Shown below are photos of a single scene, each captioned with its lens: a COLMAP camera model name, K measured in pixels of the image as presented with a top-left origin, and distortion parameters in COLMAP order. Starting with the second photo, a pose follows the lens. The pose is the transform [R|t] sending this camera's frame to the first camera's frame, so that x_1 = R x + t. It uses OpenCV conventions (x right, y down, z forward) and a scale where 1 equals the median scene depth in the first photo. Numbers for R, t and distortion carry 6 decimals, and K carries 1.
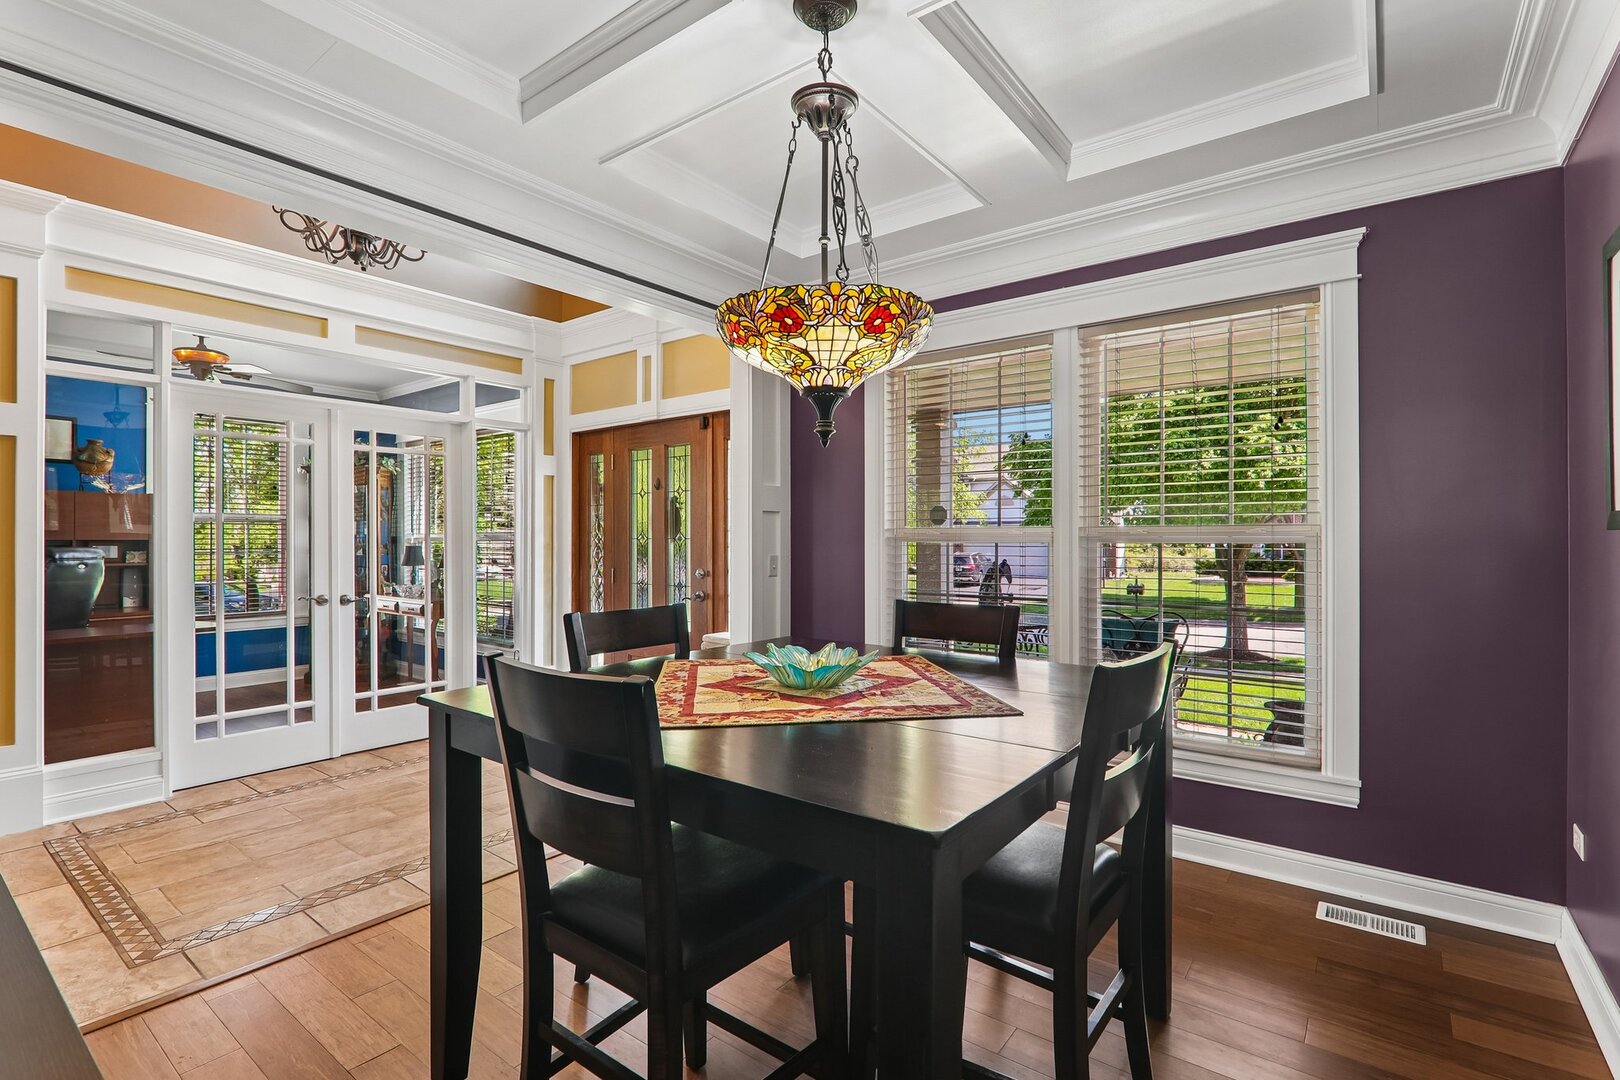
lens RADIAL K [[760.8, 0, 812.4], [0, 760.8, 544.1], [0, 0, 1]] dist [-0.012843, 0.002033]
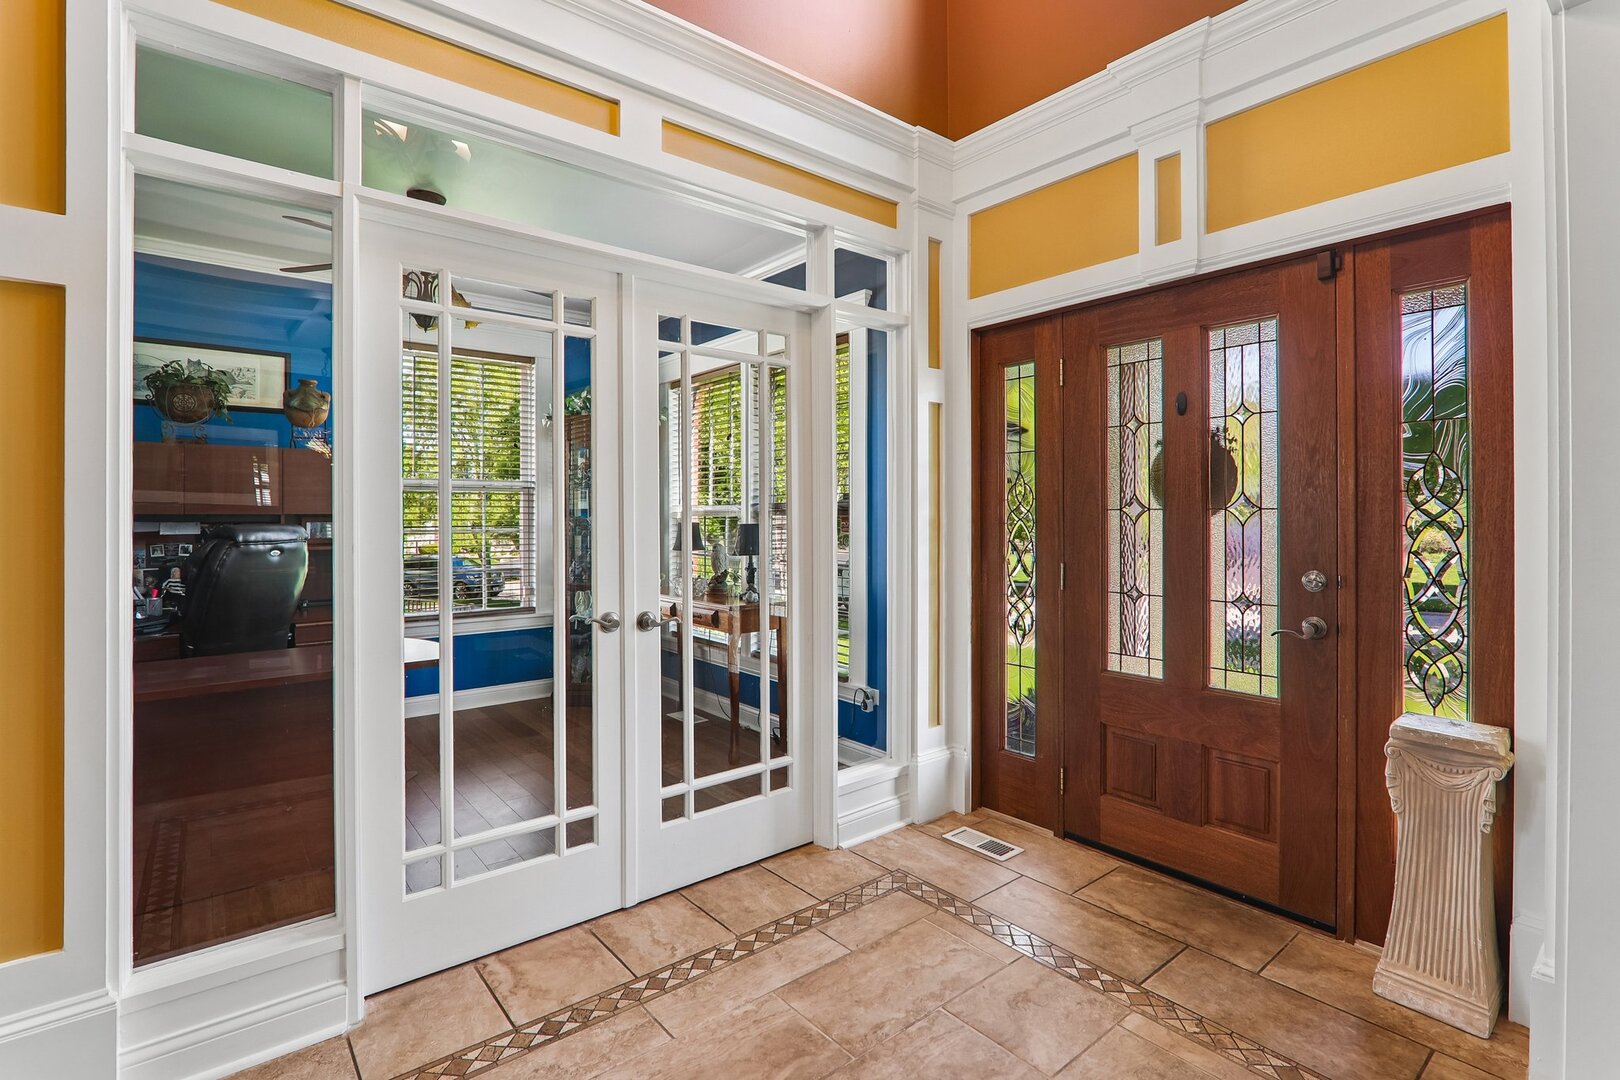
lens RADIAL K [[760.8, 0, 812.9], [0, 760.8, 514.3], [0, 0, 1]] dist [-0.012843, 0.002033]
pose [[0.975889, -0.004276, -0.218227, -0.368476], [0.003726, 0.999989, -0.002929, -0.002019], [0.218237, 0.002046, 0.975894, 0.476565]]
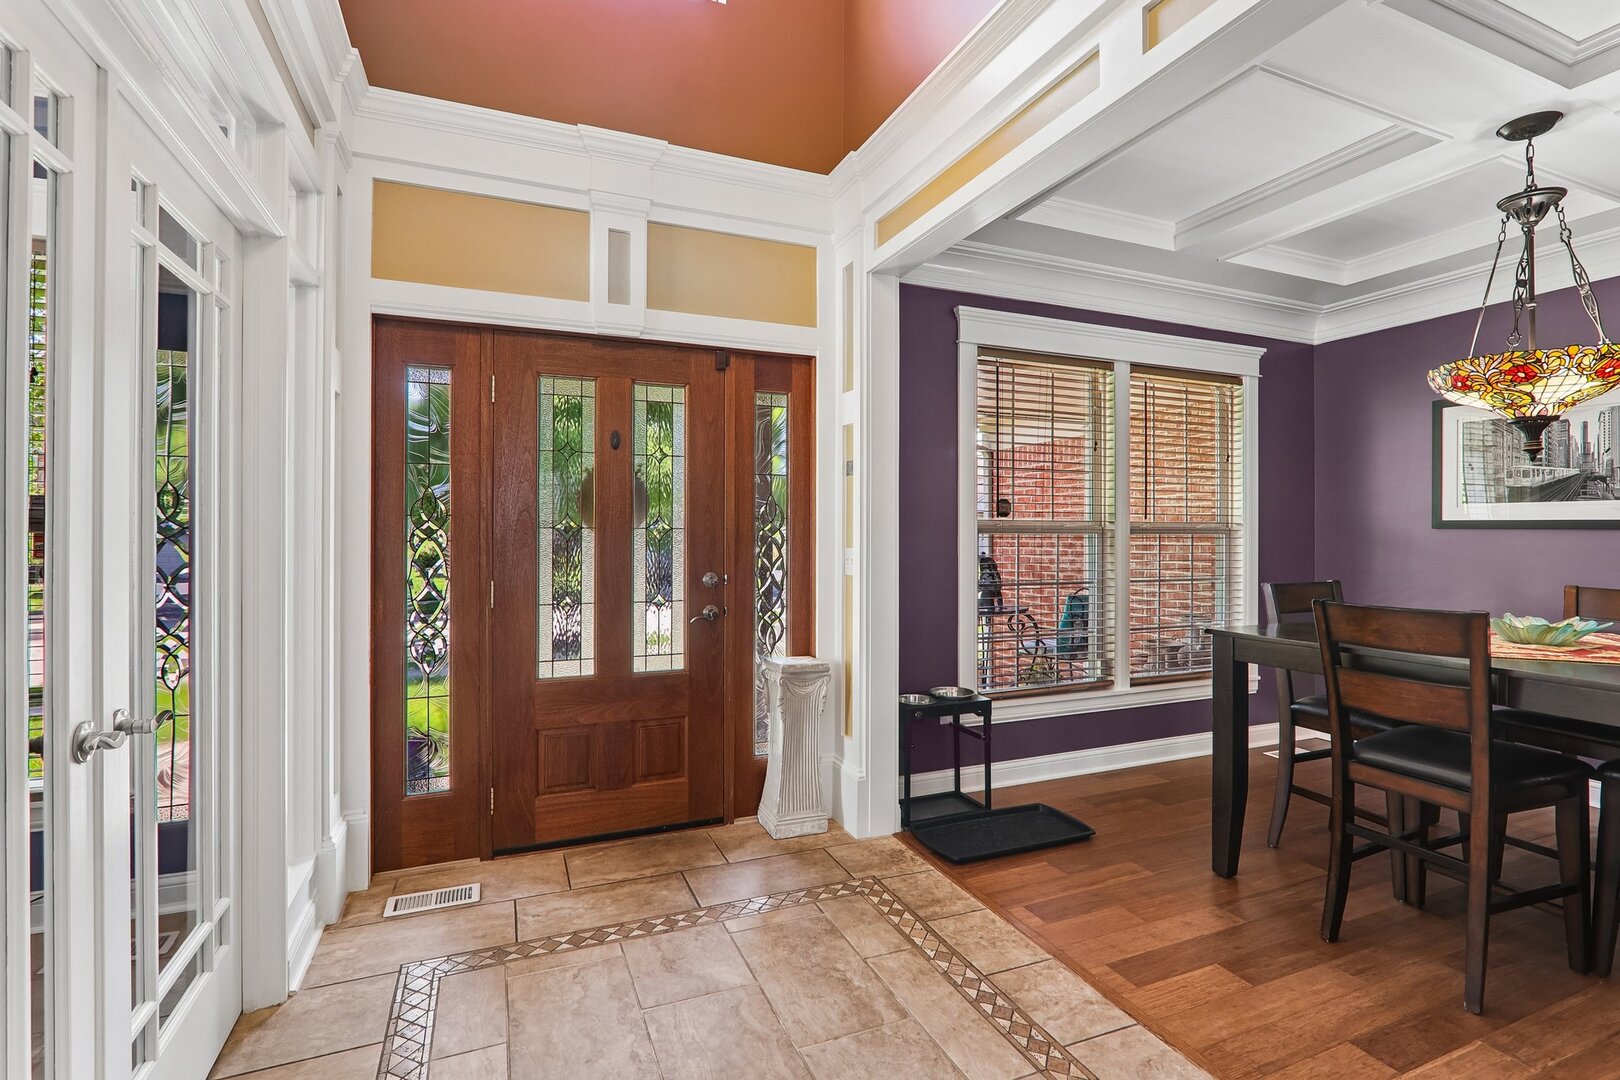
lens RADIAL K [[760.8, 0, 801.3], [0, 760.8, 529.6], [0, 0, 1]] dist [-0.012843, 0.002033]
pose [[0.497090, 0.002975, 0.867694, -0.730647], [0.000156, 0.999994, -0.003518, -0.002846], [-0.867699, 0.001884, 0.497086, 0.609738]]
